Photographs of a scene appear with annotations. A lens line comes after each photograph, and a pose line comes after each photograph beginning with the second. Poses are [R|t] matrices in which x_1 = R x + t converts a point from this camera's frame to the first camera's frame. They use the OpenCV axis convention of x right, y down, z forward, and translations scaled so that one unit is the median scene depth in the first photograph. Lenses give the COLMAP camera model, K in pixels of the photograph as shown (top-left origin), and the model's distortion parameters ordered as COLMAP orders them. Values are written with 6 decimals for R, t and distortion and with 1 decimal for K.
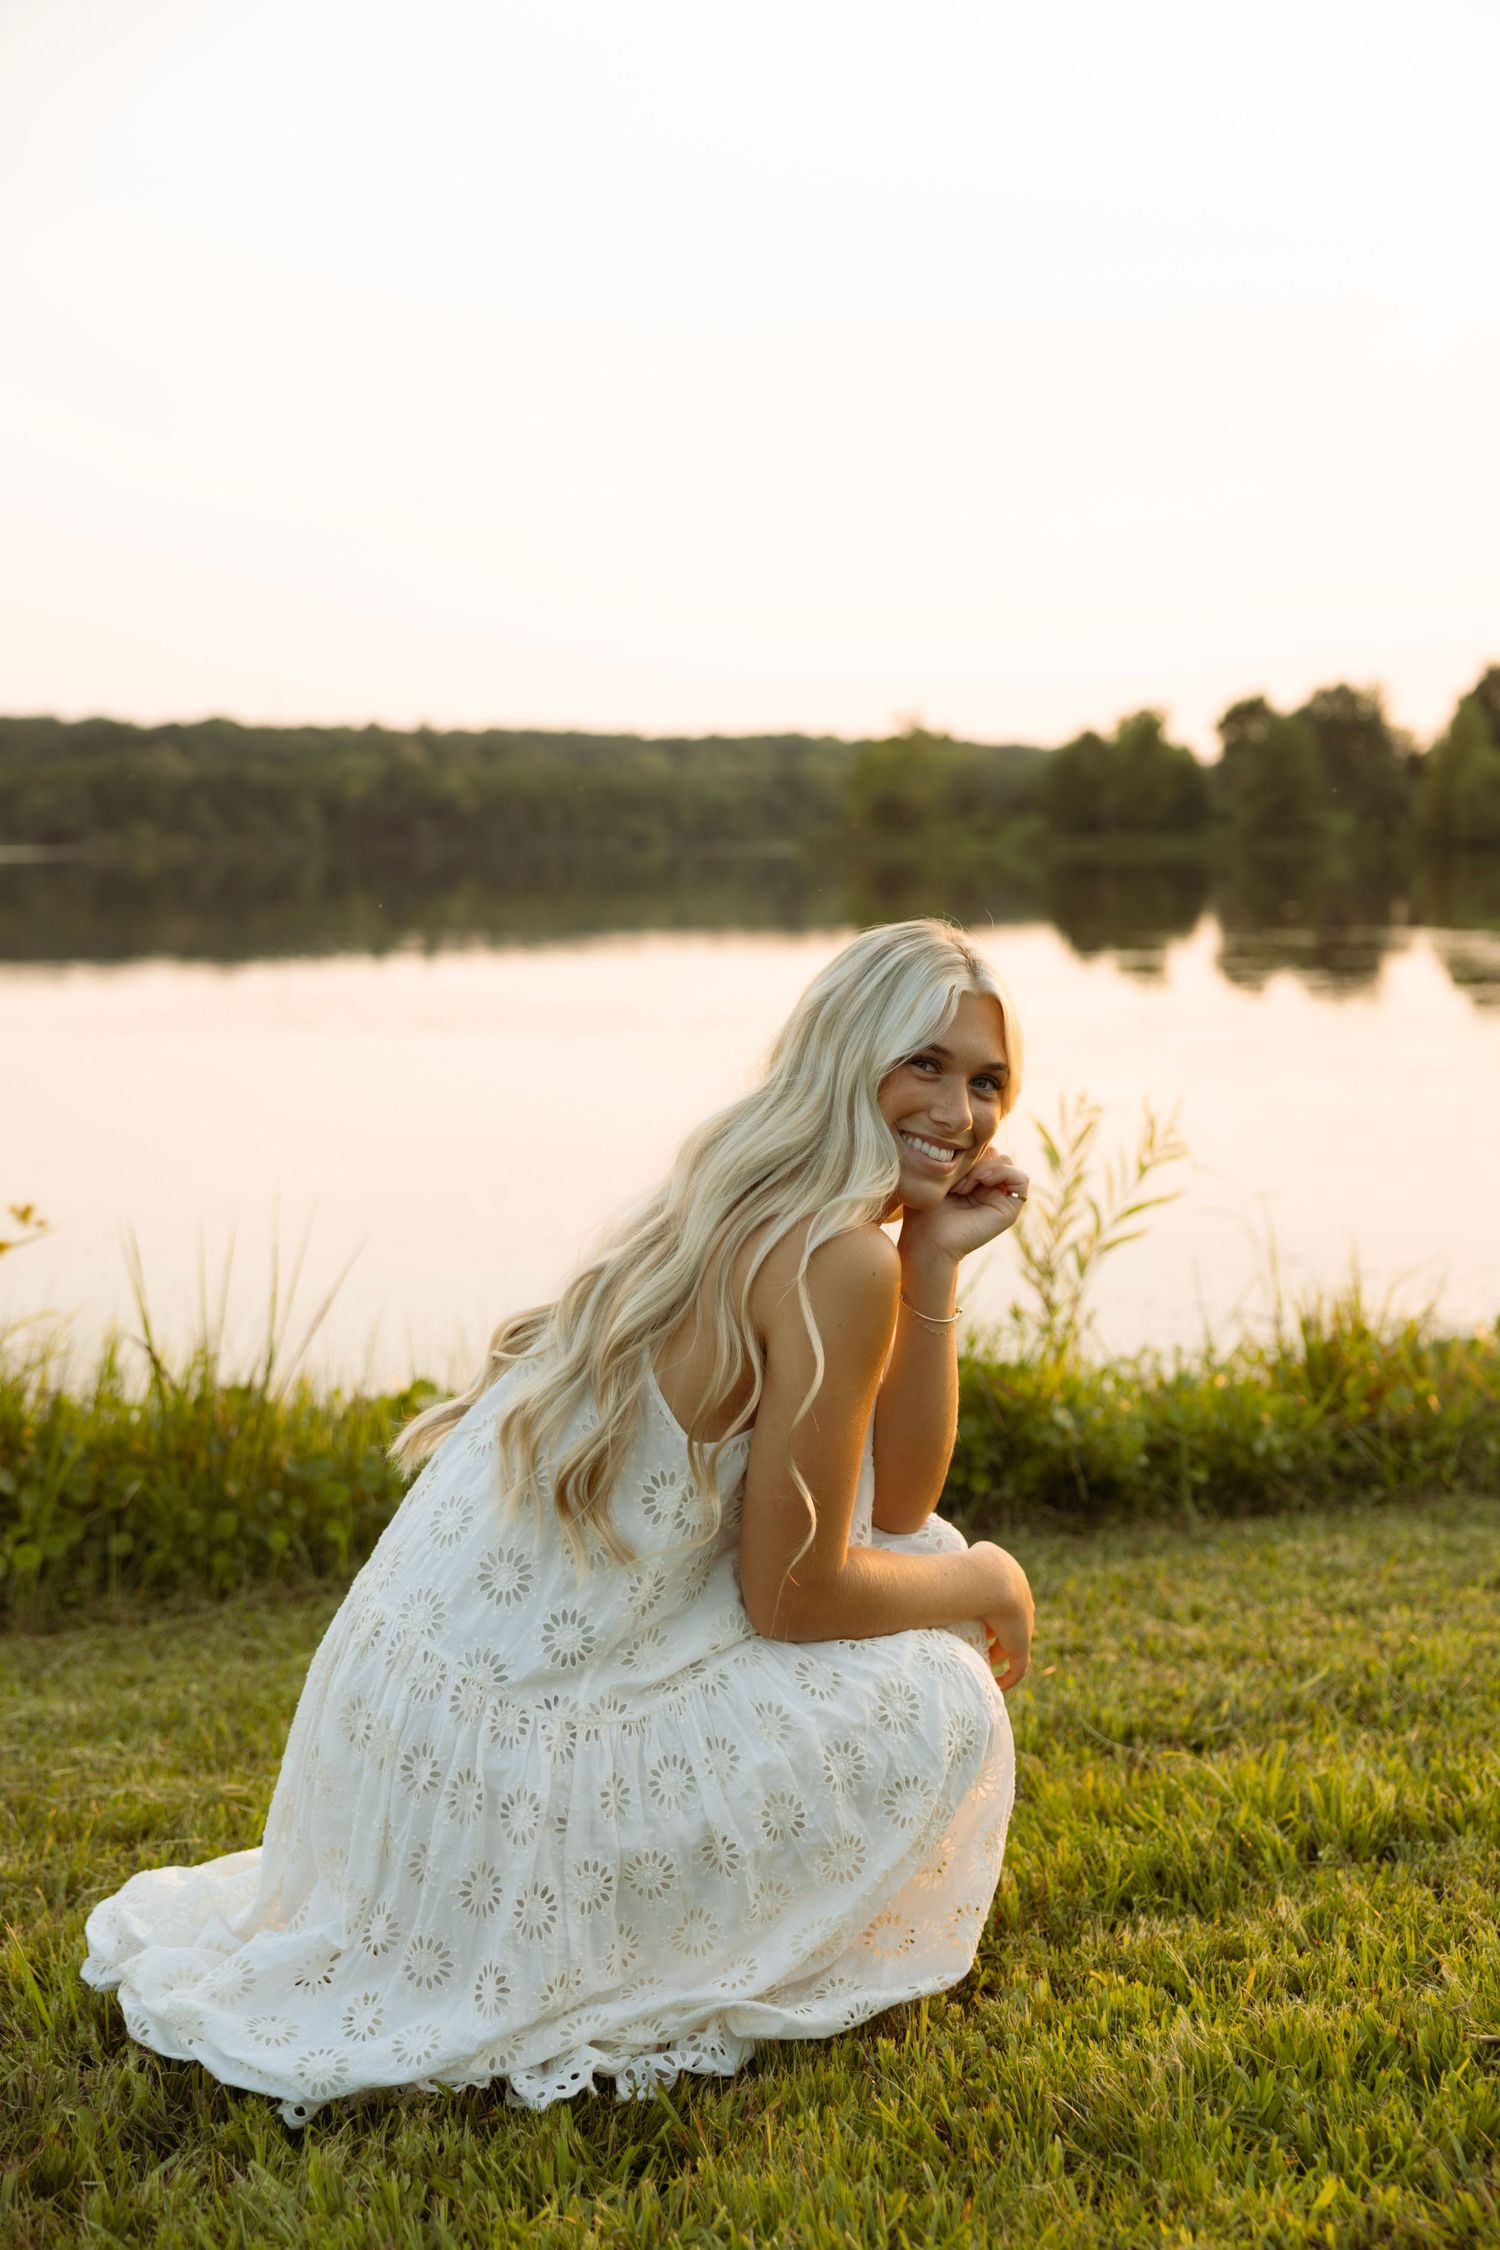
lens RADIAL K [[2991.2, 0, 796.7], [0, 2991.2, 1124.4], [0, 0, 1]] dist [0.030765, 0.014256]
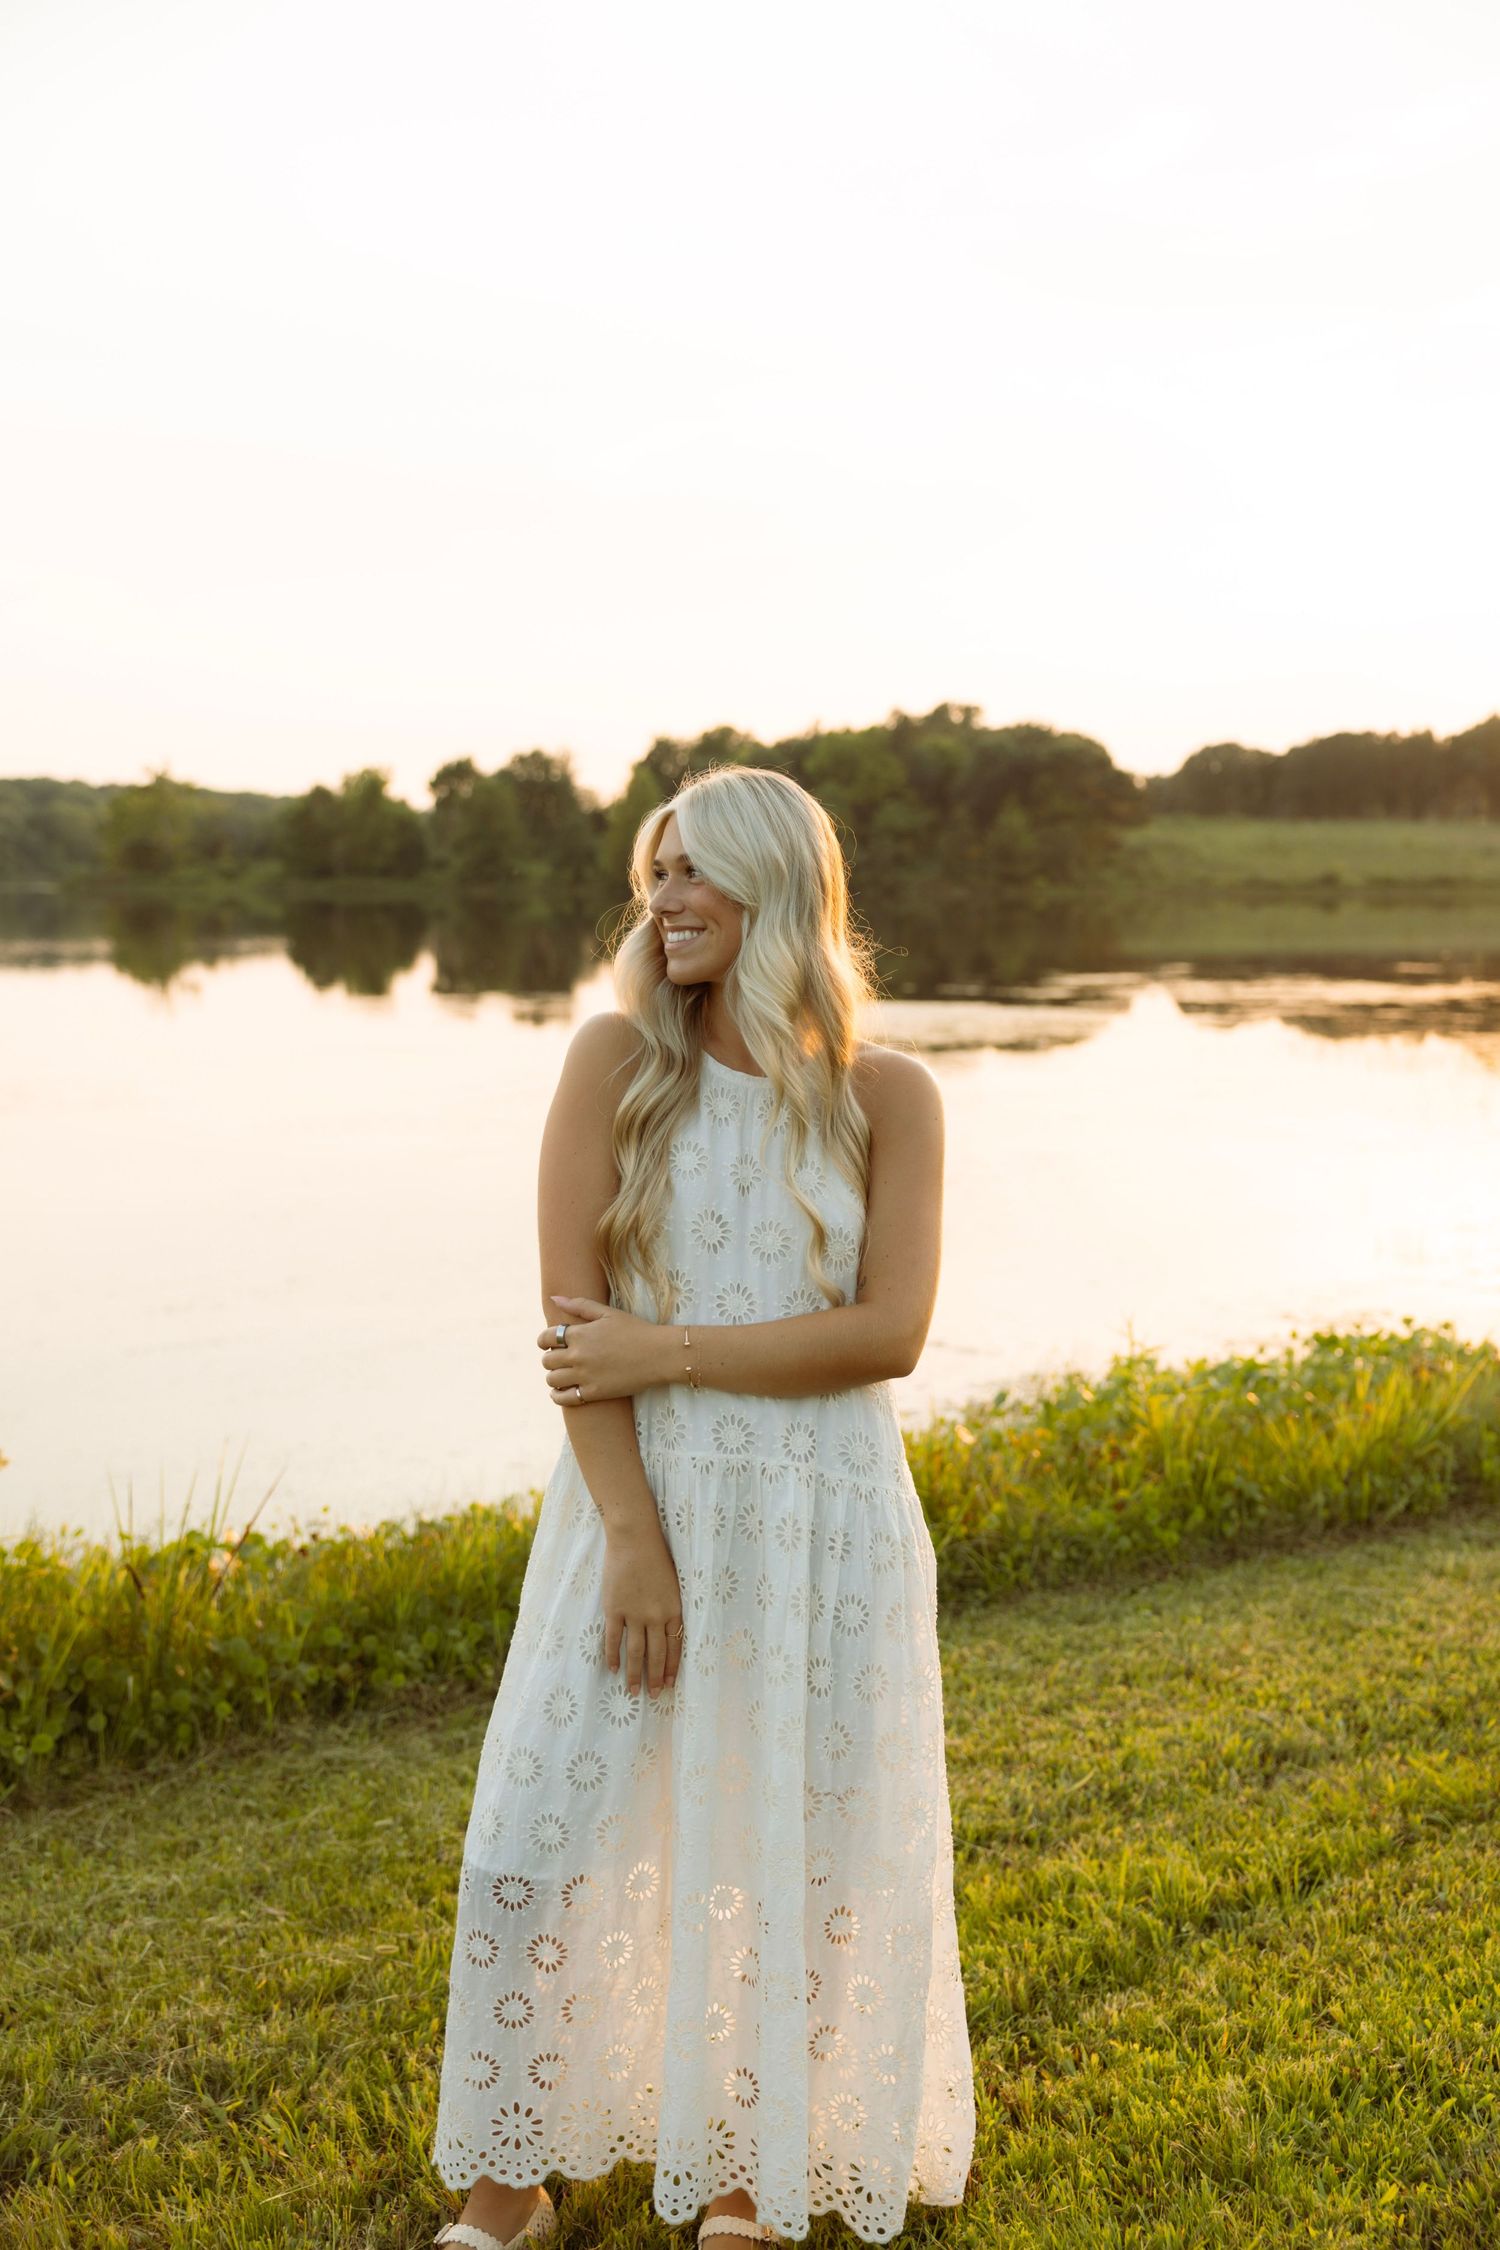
lens RADIAL K [[2597.7, 0, 785.9], [0, 2597.7, 1128.1], [0, 0, 1]] dist [0.010531, 0.026948]
pose [[0.961781, -0.014134, 0.273455, -0.211406], [0.013799, 0.999900, 0.003149, -0.093740], [-0.273472, 0.000745, 0.961880, -0.106634]]
